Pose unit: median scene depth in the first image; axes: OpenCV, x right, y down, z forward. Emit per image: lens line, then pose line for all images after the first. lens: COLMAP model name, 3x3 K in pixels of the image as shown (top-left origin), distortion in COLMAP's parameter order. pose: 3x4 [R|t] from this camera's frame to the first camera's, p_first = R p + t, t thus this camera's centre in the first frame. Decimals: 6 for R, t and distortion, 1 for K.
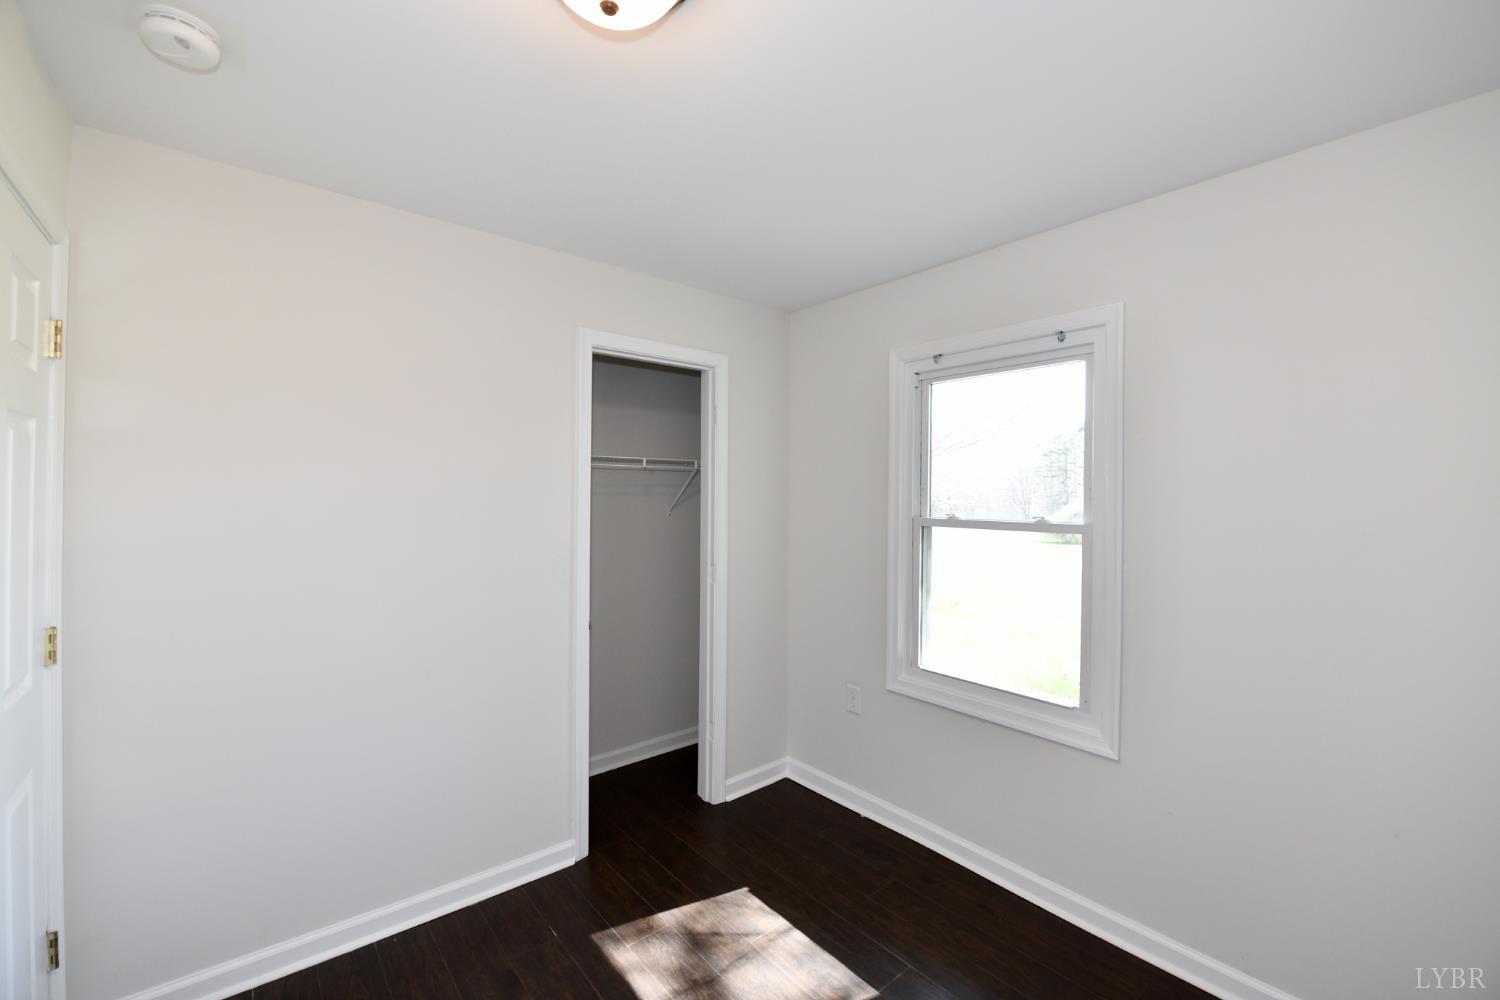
lens RADIAL K [[613.3, 0, 741.4], [0, 613.3, 497.2], [0, 0, 1]] dist [-0.009637, -0.000727]
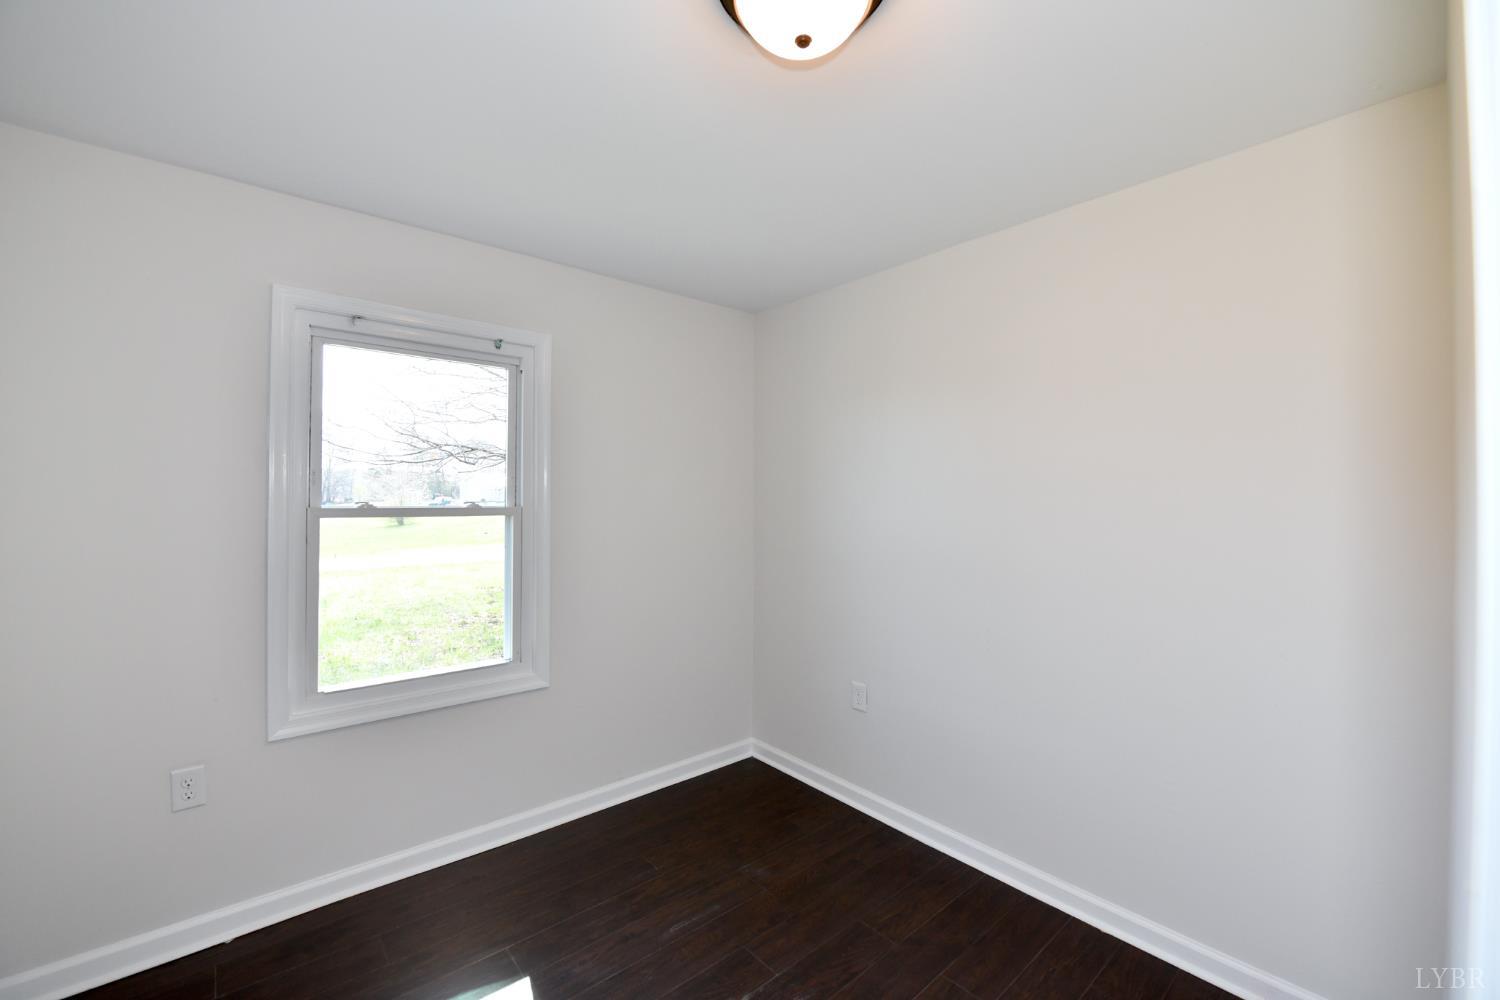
lens RADIAL K [[613.3, 0, 748.9], [0, 613.3, 485.1], [0, 0, 1]] dist [-0.009637, -0.000727]
pose [[-0.021833, -0.009080, 0.999720, -0.545126], [-0.018940, 0.999783, 0.008667, -0.015202], [-0.999582, -0.018745, -0.022000, 0.473513]]
